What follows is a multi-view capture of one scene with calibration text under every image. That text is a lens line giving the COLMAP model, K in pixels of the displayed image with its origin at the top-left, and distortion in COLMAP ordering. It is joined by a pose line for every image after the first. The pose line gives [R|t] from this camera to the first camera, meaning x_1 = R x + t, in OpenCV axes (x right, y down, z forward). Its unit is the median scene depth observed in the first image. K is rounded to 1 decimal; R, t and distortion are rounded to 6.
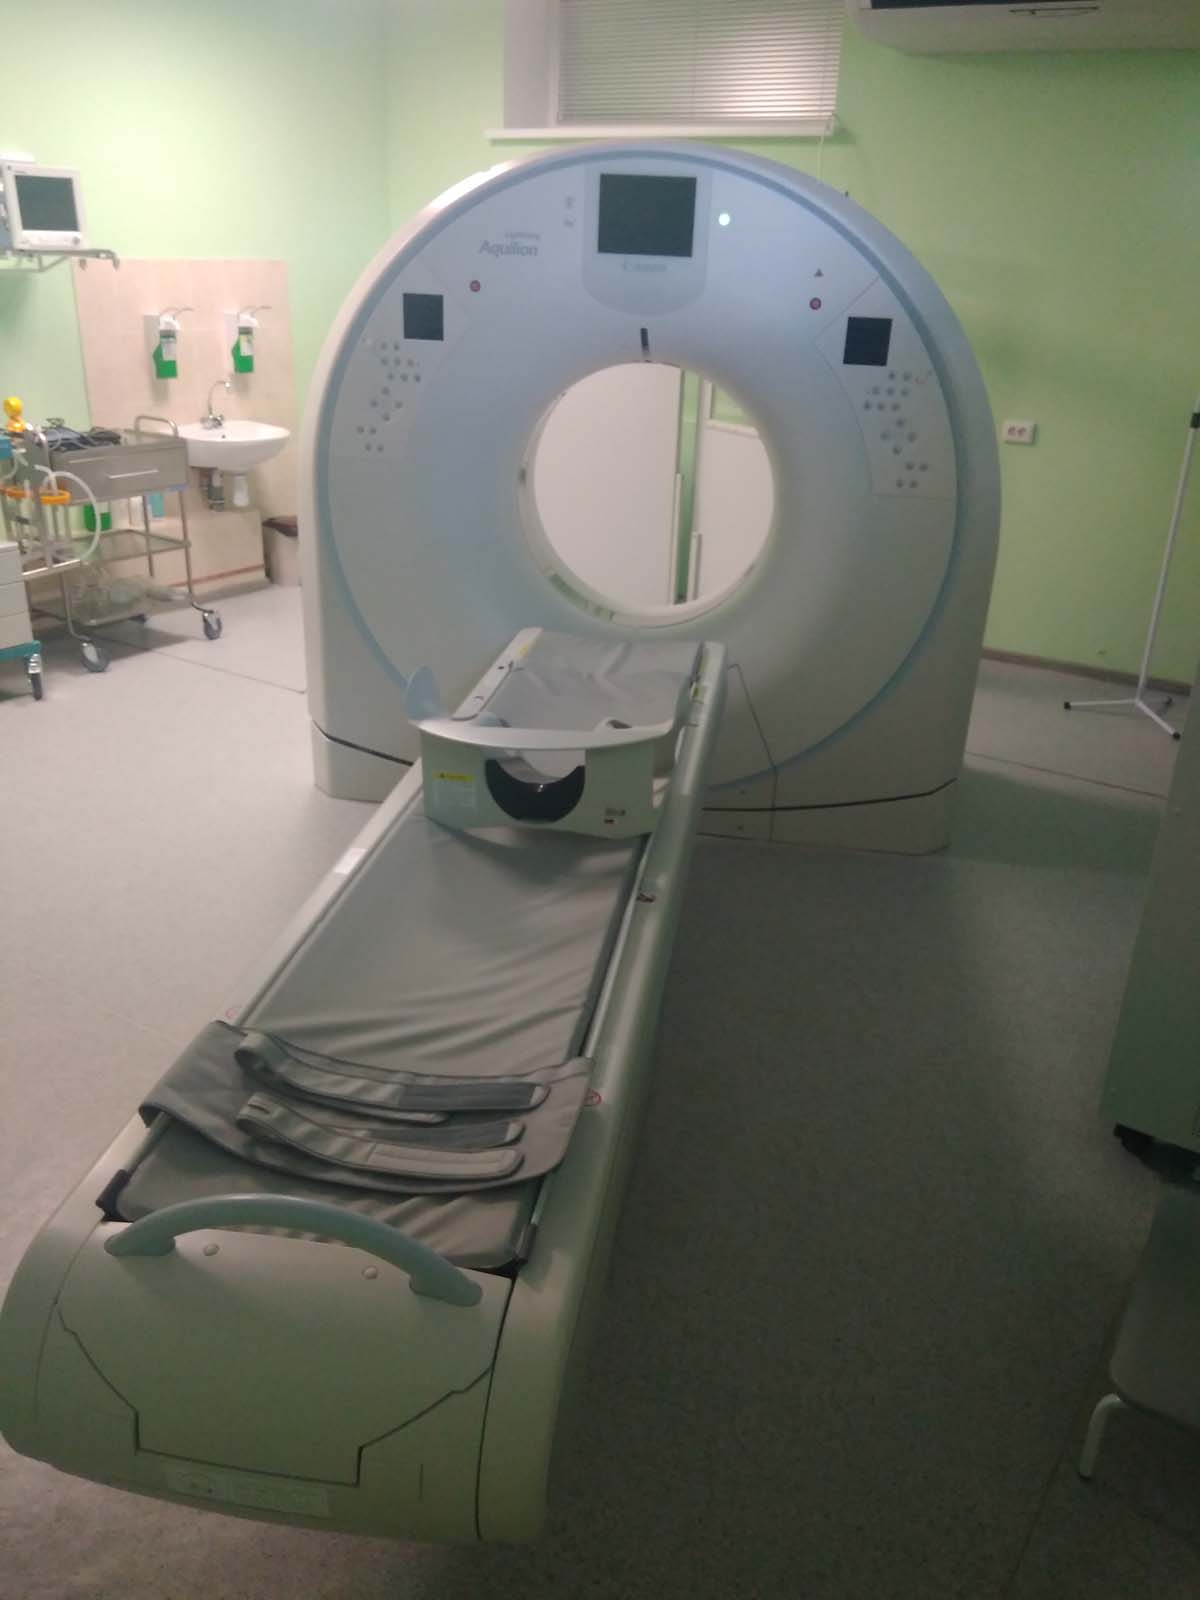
lens RADIAL K [[1259.1, 0, 600.0], [0, 1259.1, 800.0], [0, 0, 1]] dist [0.053289, -0.085694]
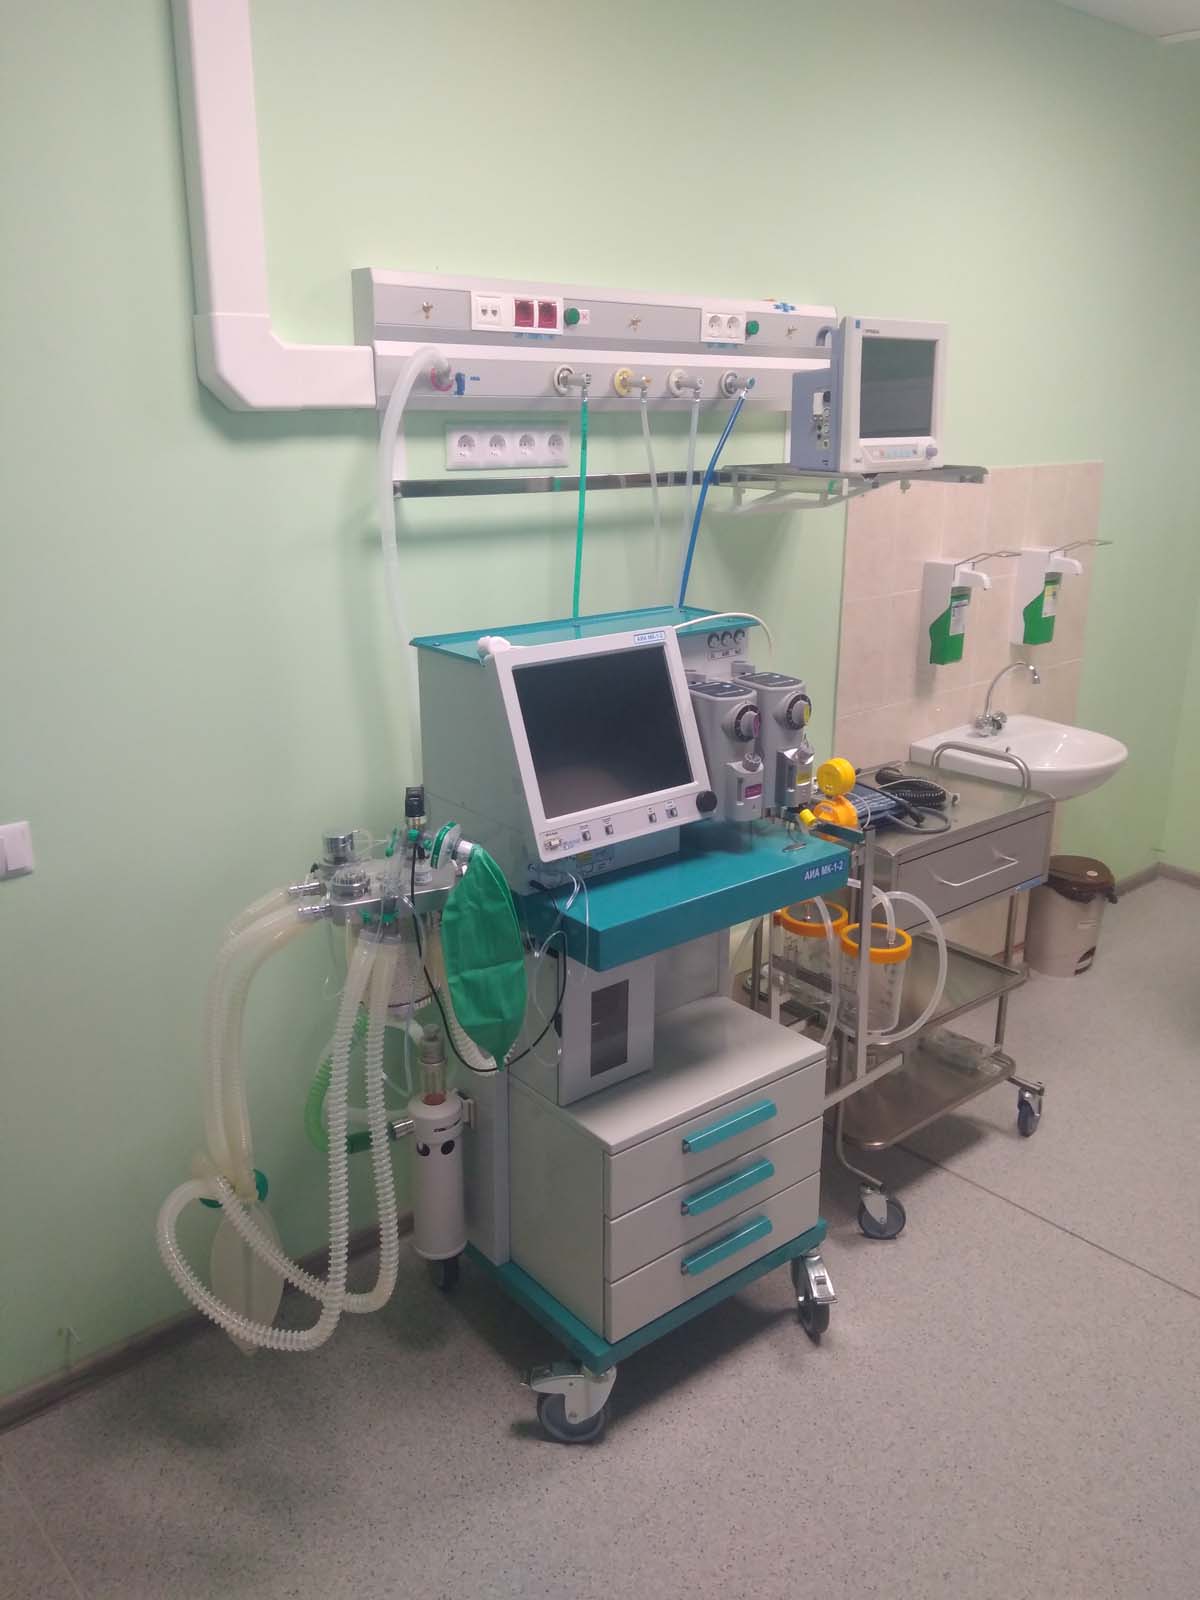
lens RADIAL K [[1259.1, 0, 600.0], [0, 1259.1, 800.0], [0, 0, 1]] dist [0.053289, -0.085694]
pose [[0.959339, 0.052615, -0.277310, -0.342414], [-0.085786, 0.990347, -0.108870, -0.196327], [0.268905, 0.128233, 0.954592, 0.409996]]
